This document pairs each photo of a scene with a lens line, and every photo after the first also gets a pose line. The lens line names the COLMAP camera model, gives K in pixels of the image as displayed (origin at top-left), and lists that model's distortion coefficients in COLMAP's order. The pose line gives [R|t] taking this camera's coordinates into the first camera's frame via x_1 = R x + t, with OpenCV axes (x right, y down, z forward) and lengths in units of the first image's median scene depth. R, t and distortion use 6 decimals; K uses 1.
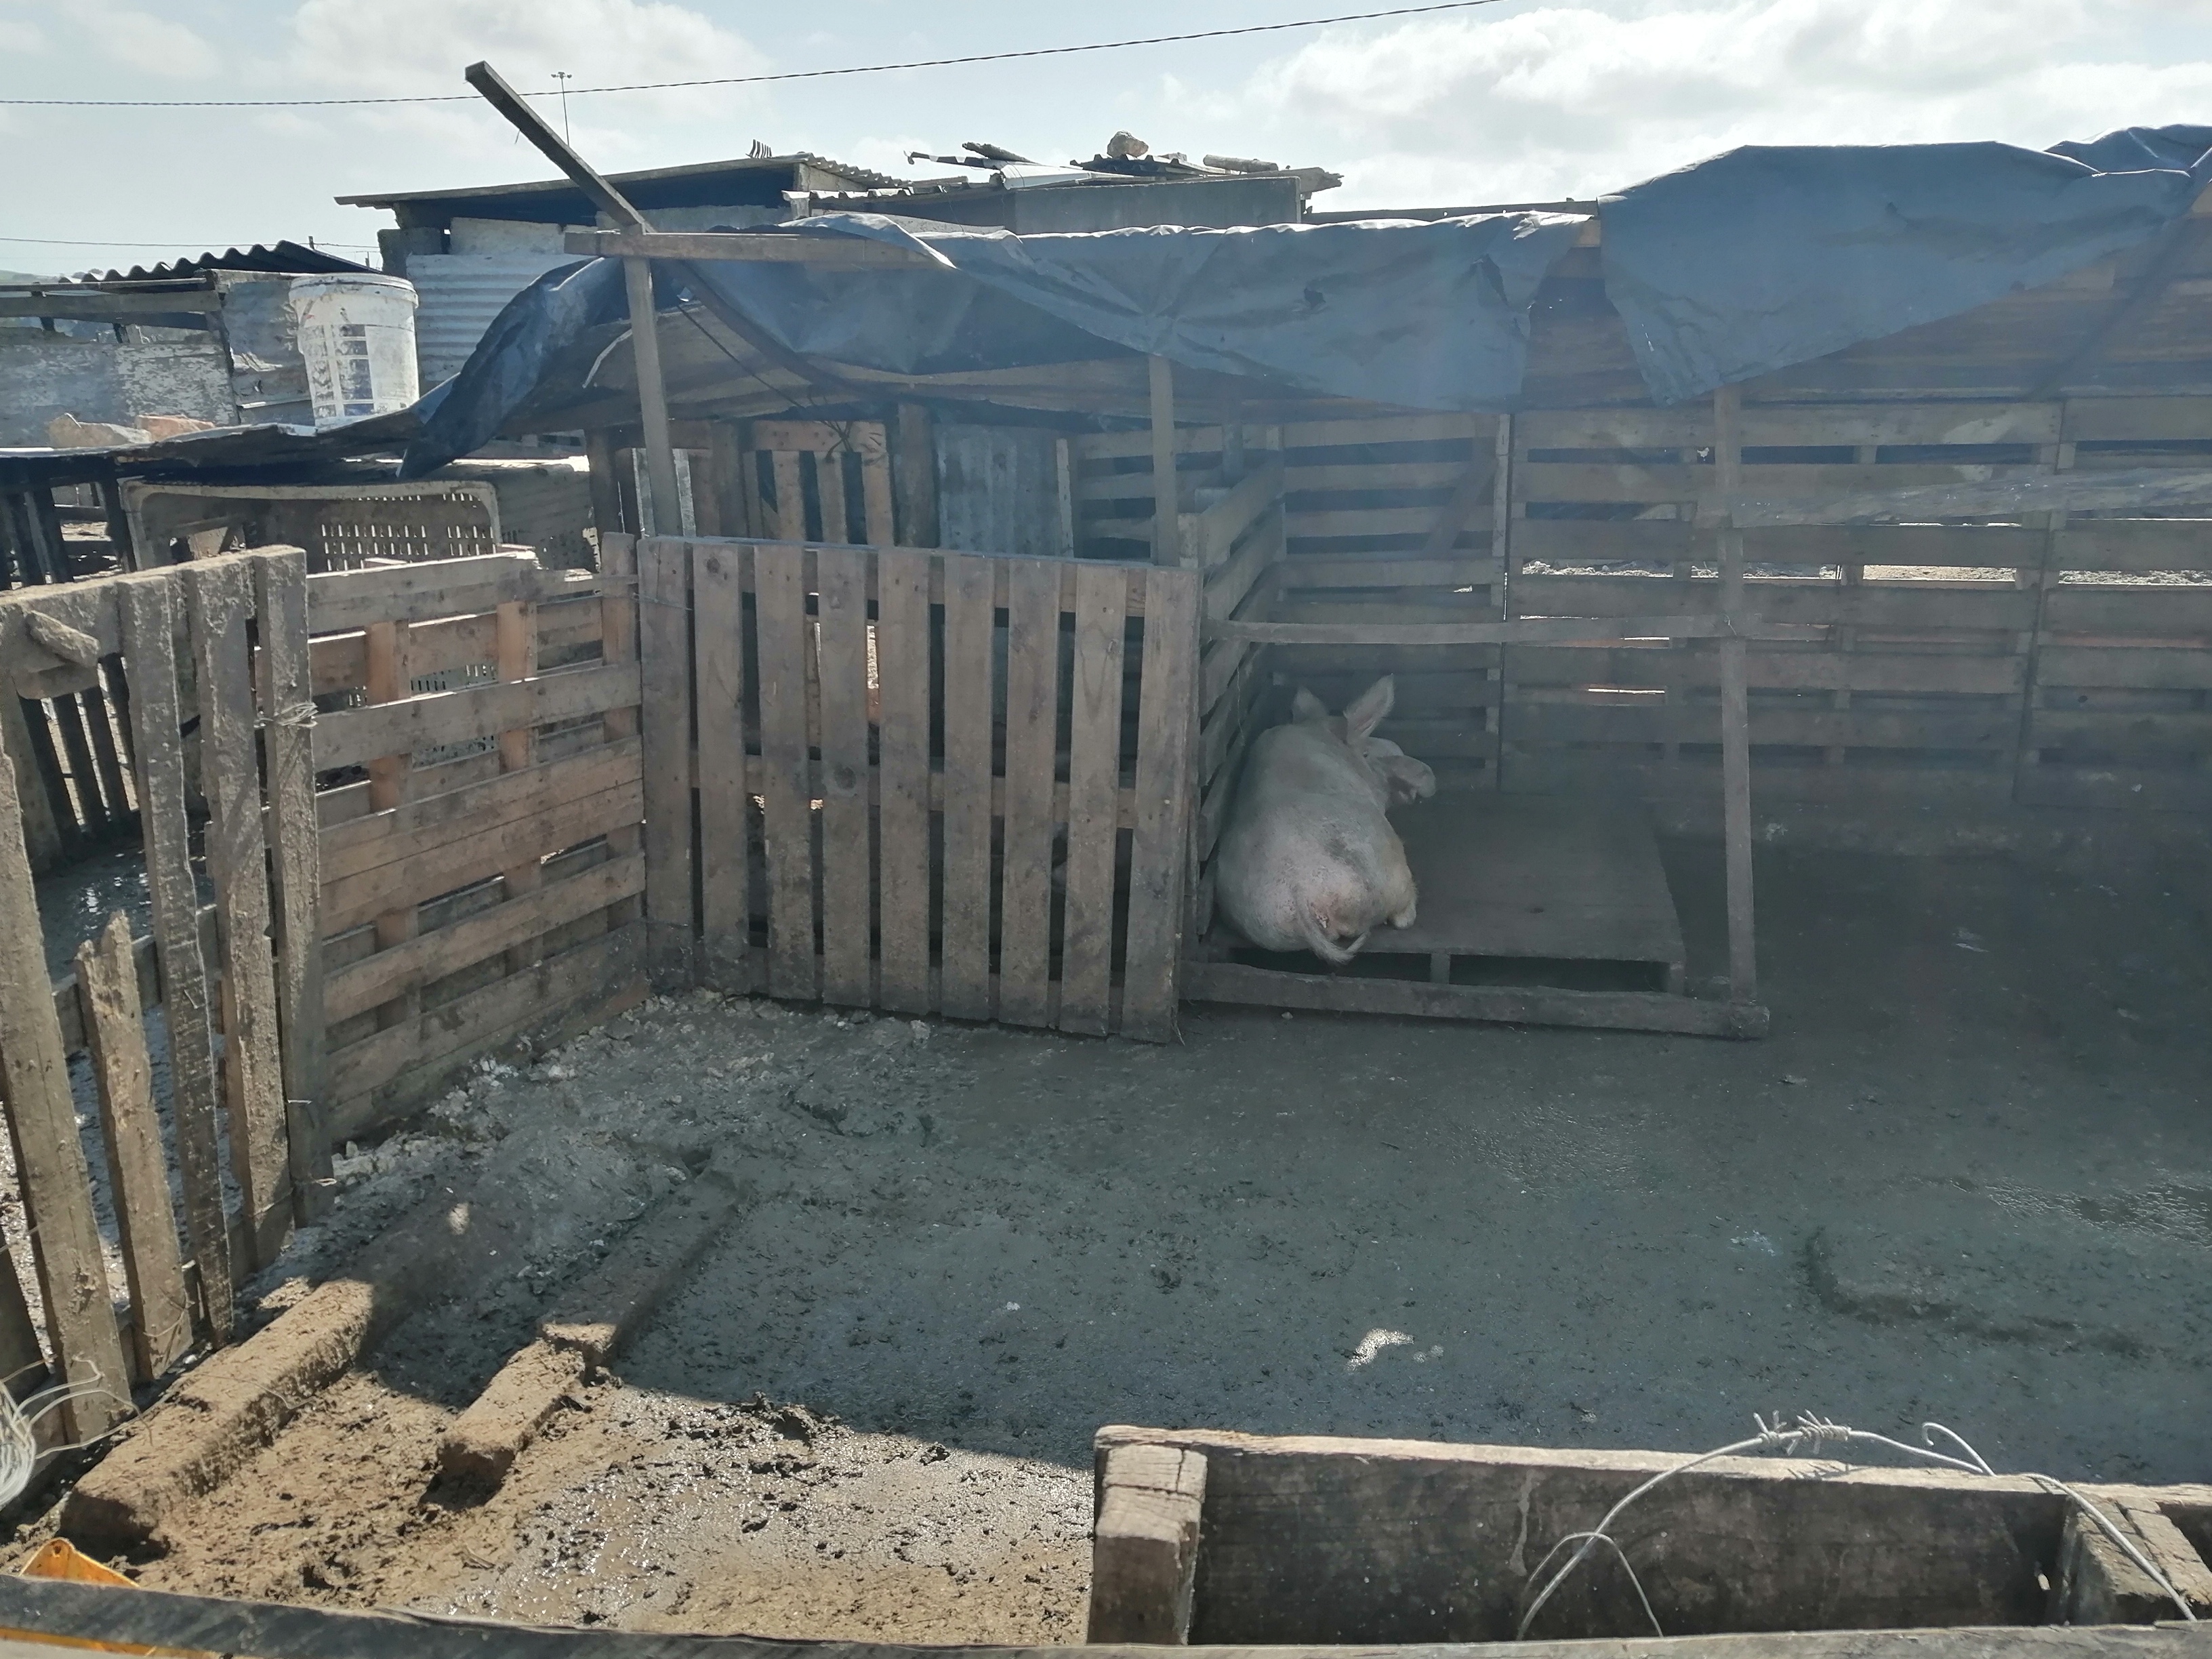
lens RADIAL K [[1760.6, 0, 1125.4], [0, 1760.6, 821.5], [0, 0, 1]] dist [-0.030420, 0.057297]
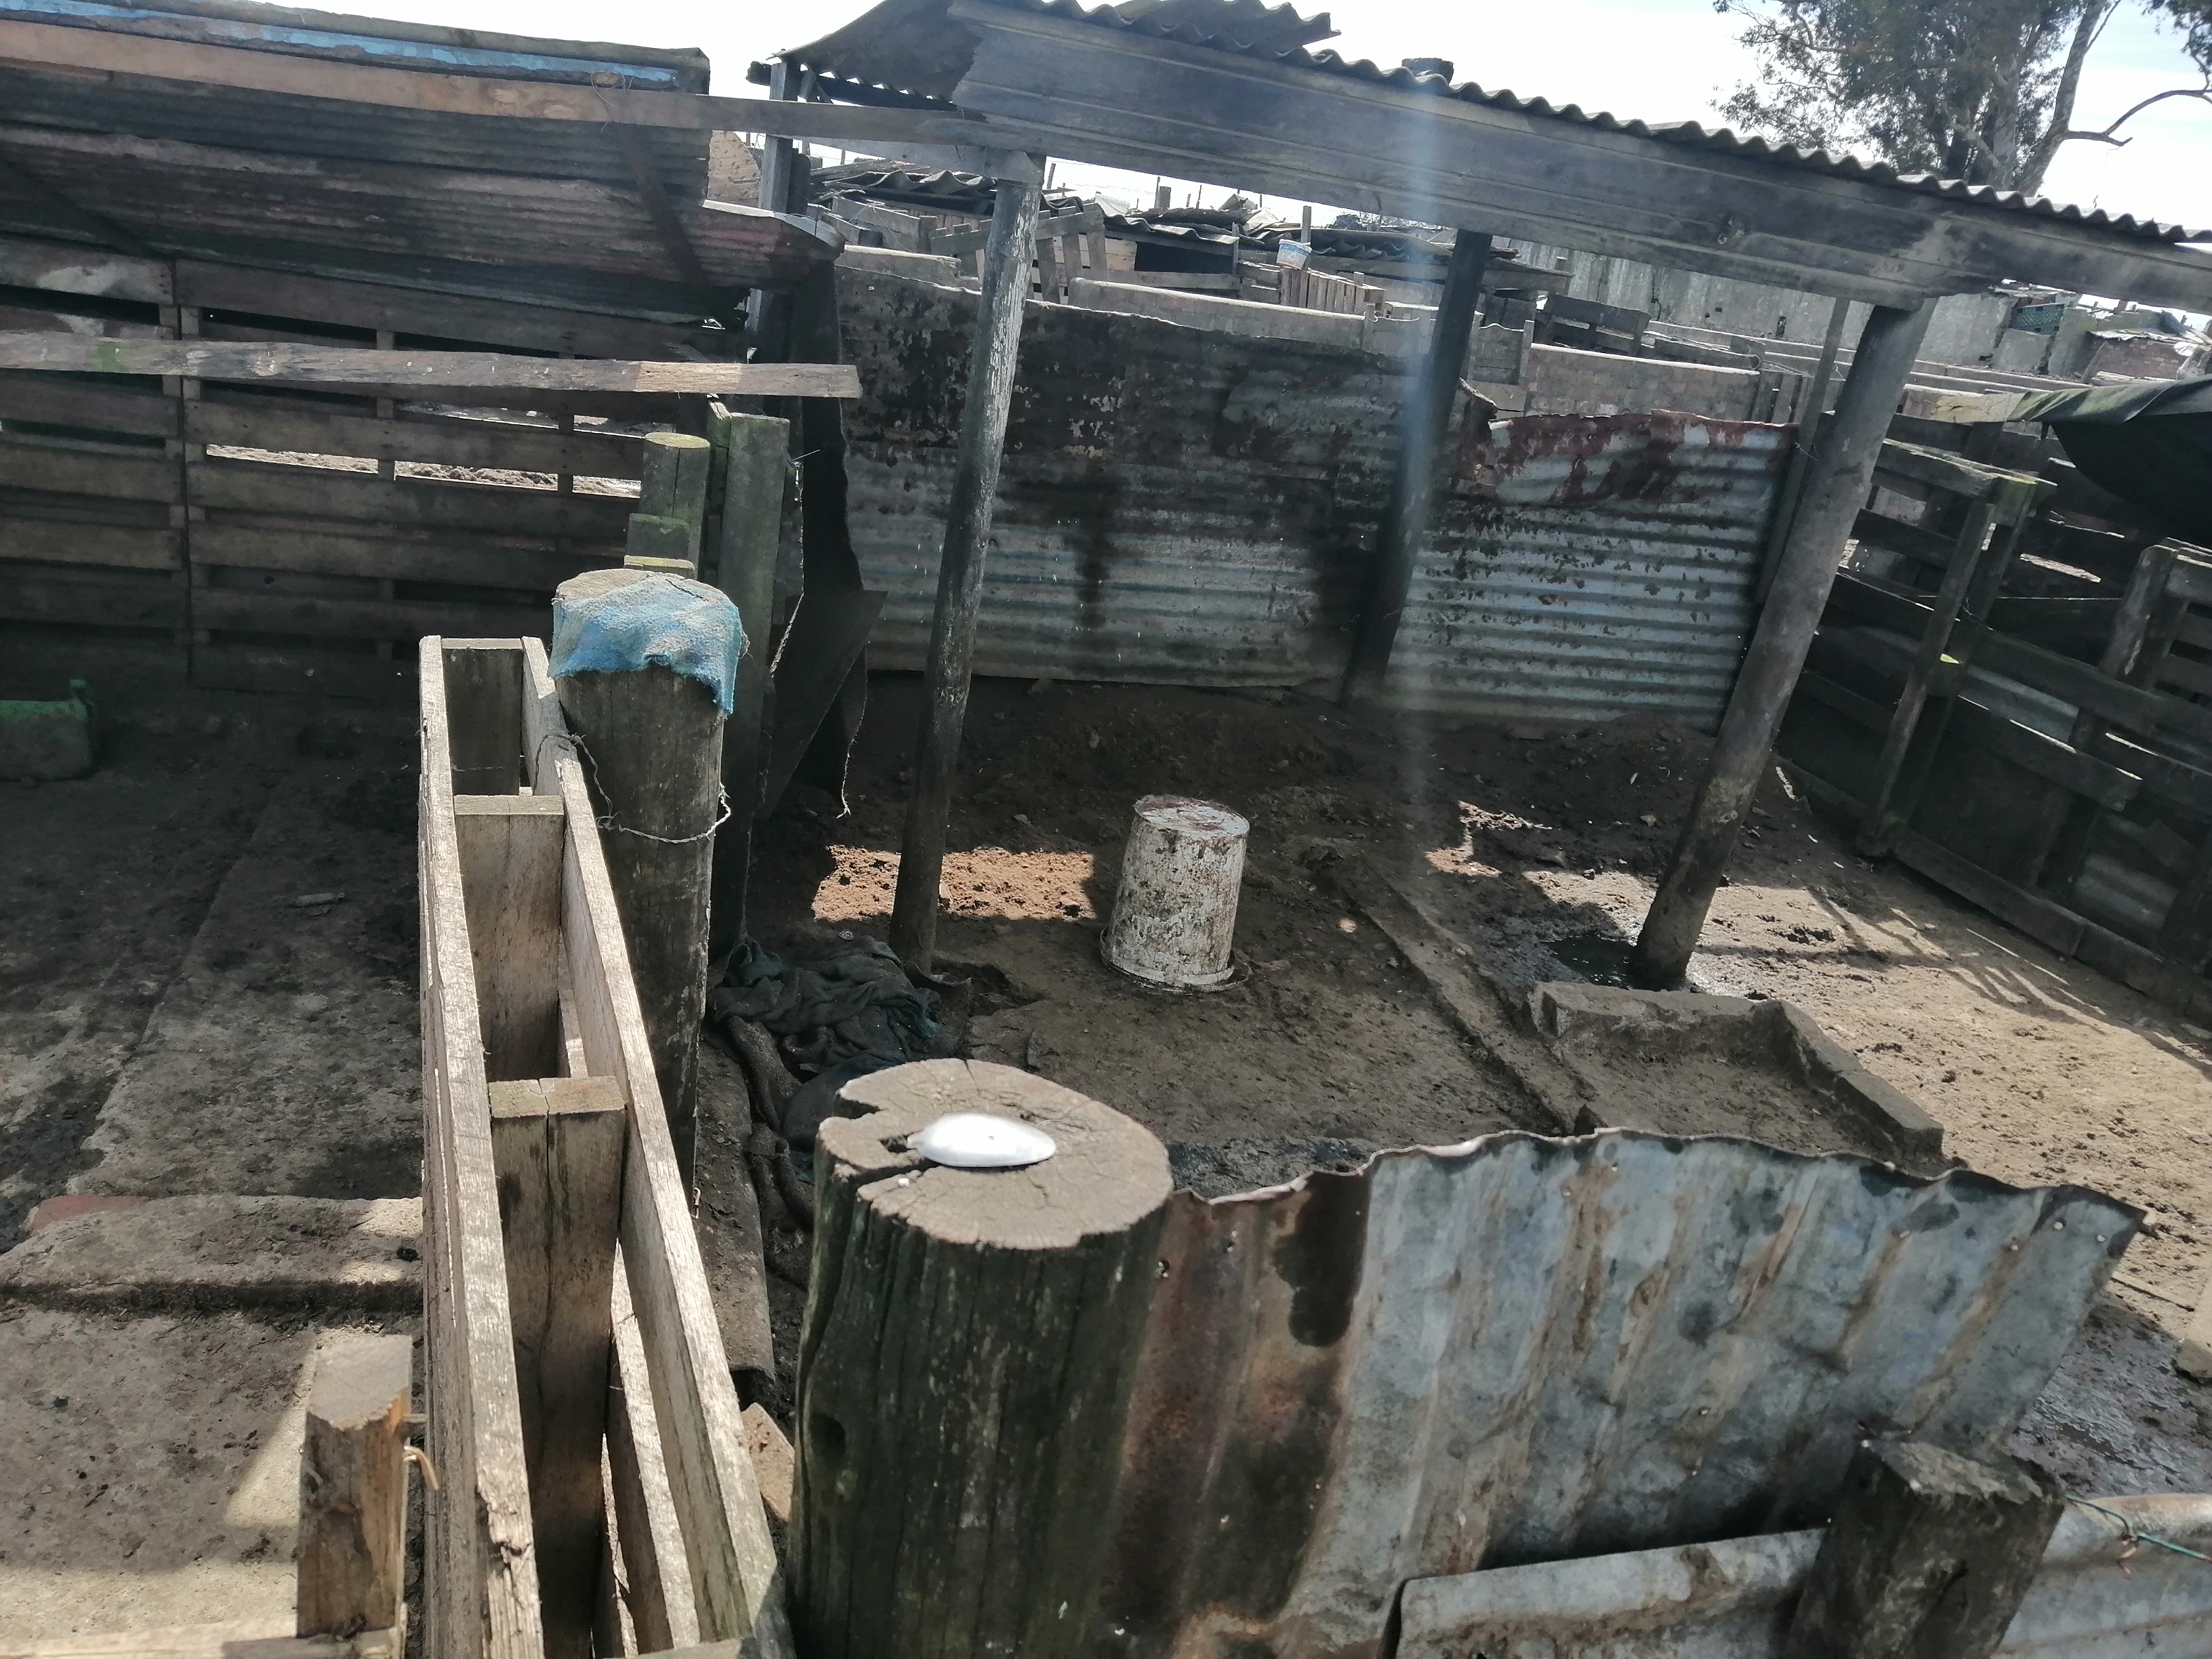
lens RADIAL K [[1730.8, 0, 1094.6], [0, 1730.8, 842.0], [0, 0, 1]] dist [-0.031615, 0.069690]
pose [[0.857683, -0.023637, 0.513635, 0.452344], [-0.025009, 0.995843, 0.087588, -0.020145], [-0.513570, -0.087969, 0.853527, -0.074166]]
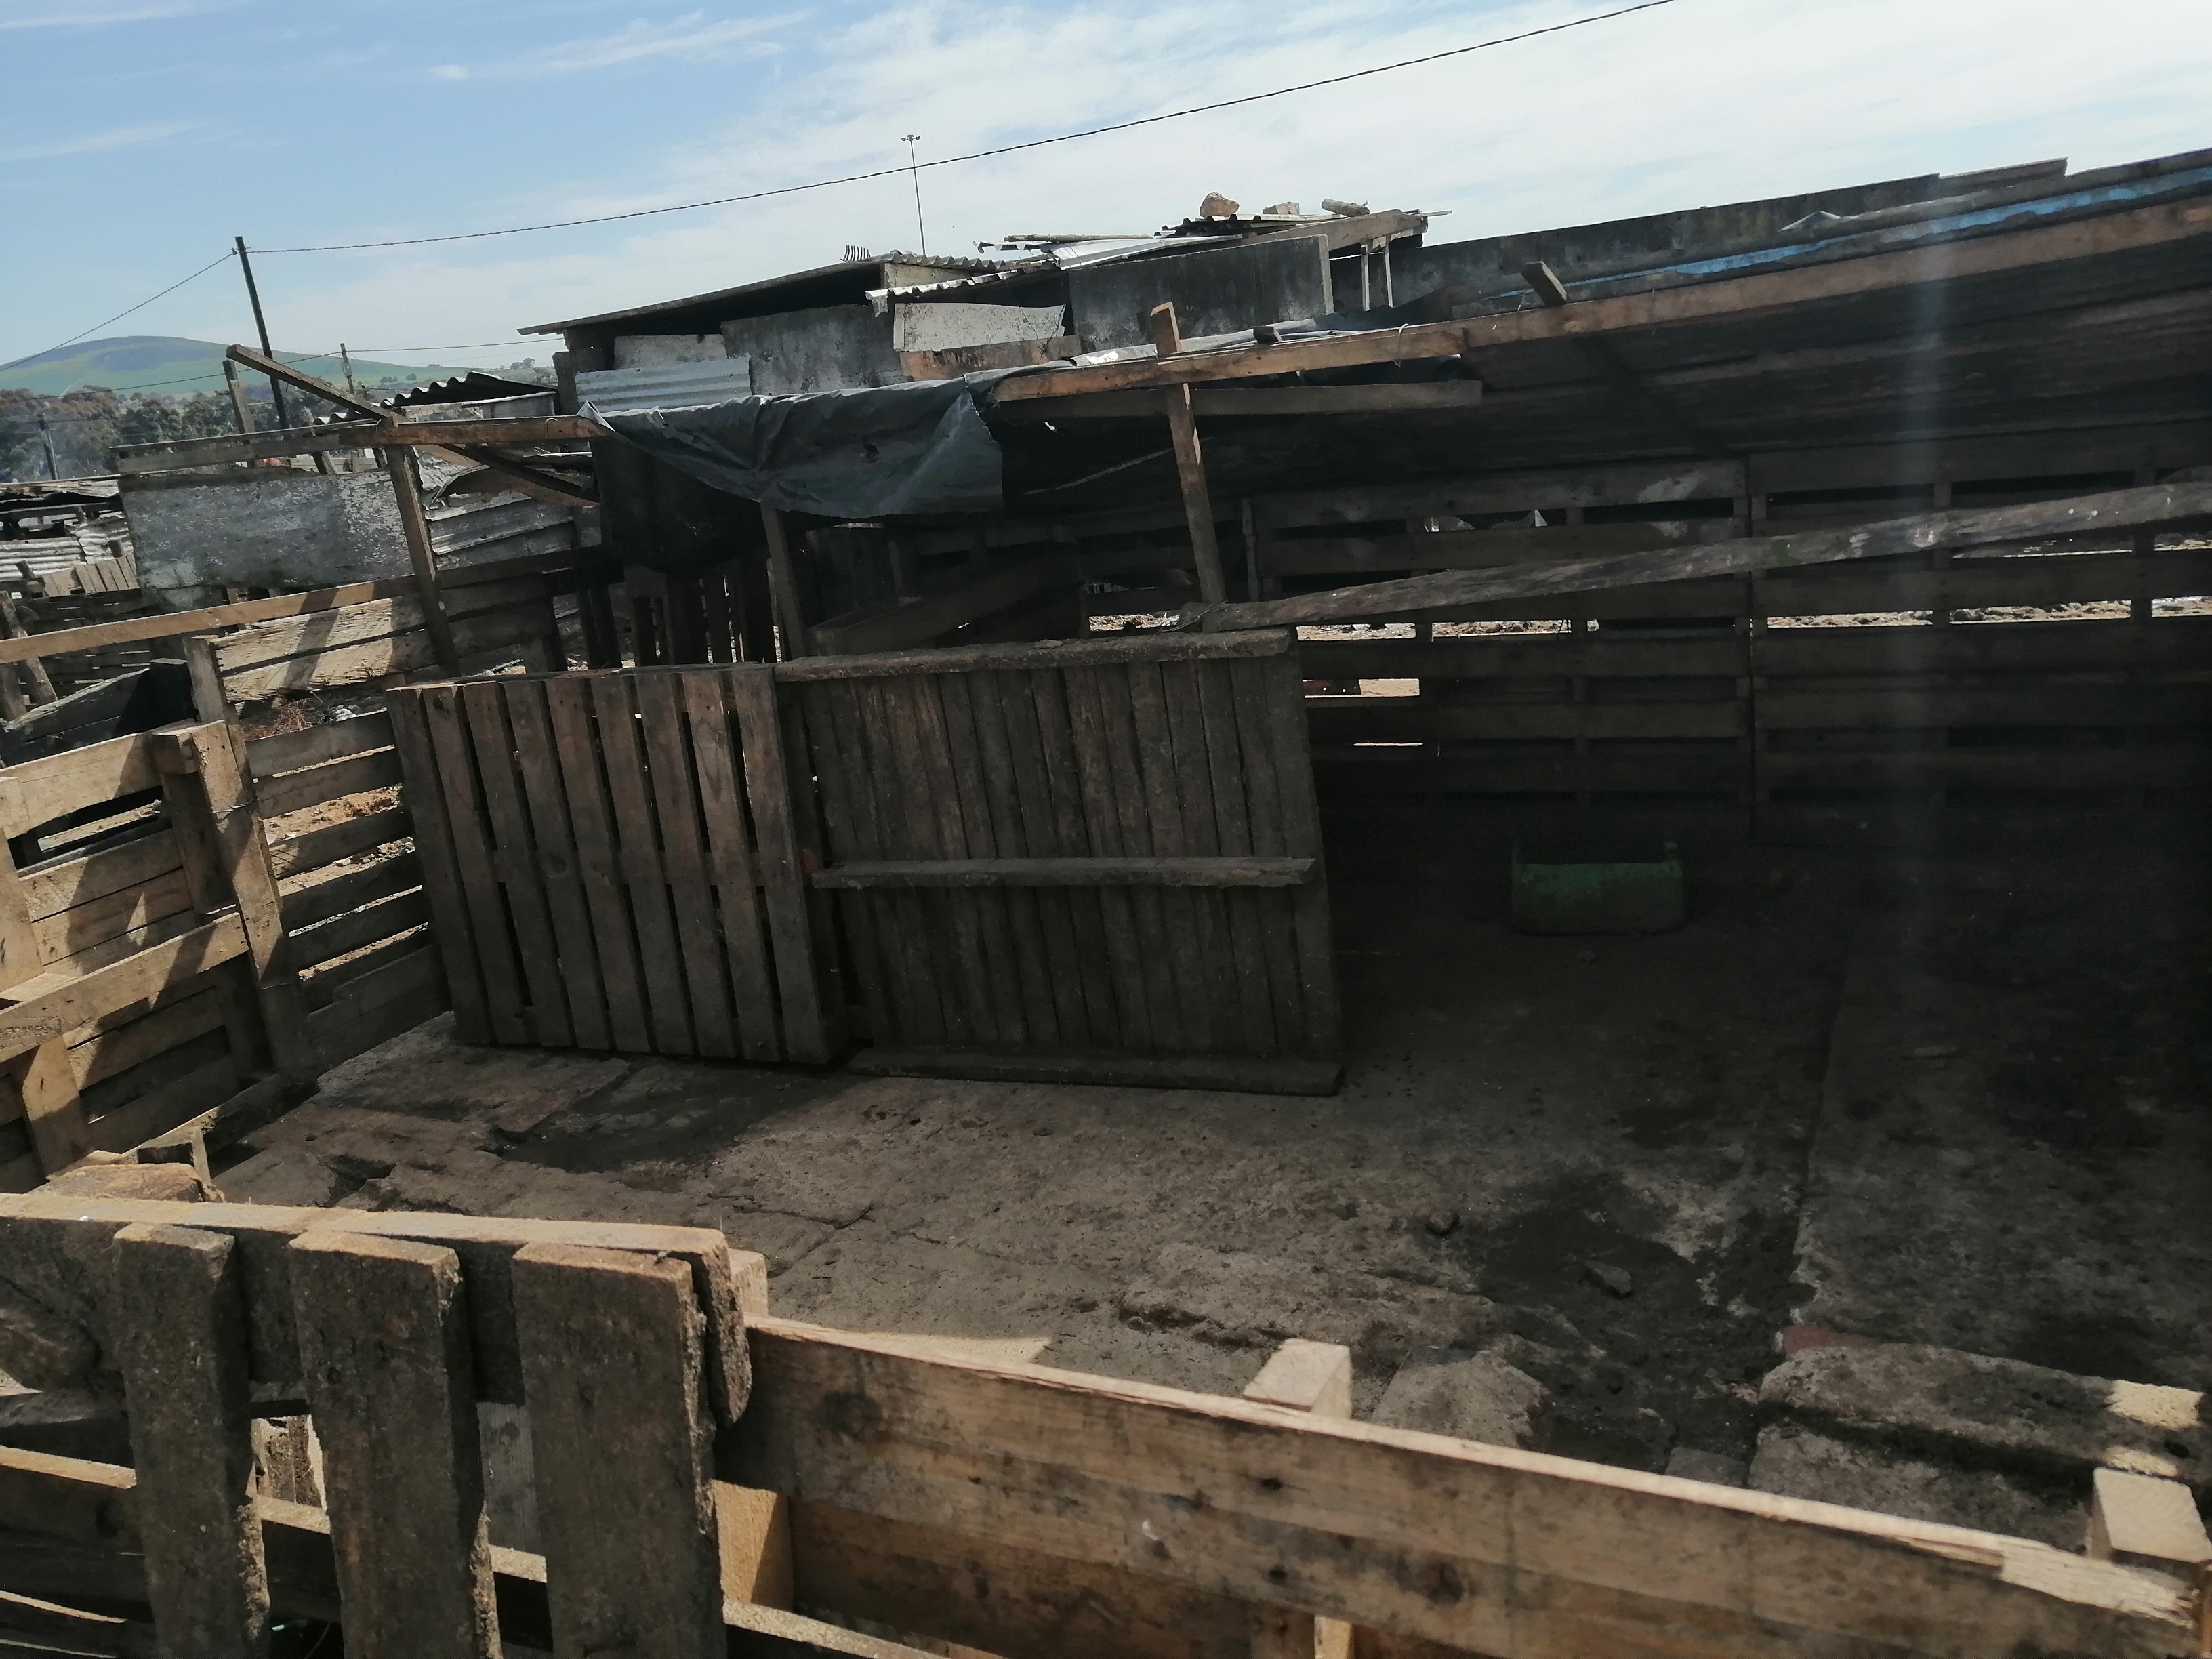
lens RADIAL K [[1730.8, 0, 1100.7], [0, 1730.8, 850.5], [0, 0, 1]] dist [-0.031615, 0.069690]
pose [[0.975268, -0.023741, -0.219748, 0.363334], [0.026601, 0.999596, 0.010061, -0.026266], [0.219420, -0.015658, 0.975505, -0.074384]]
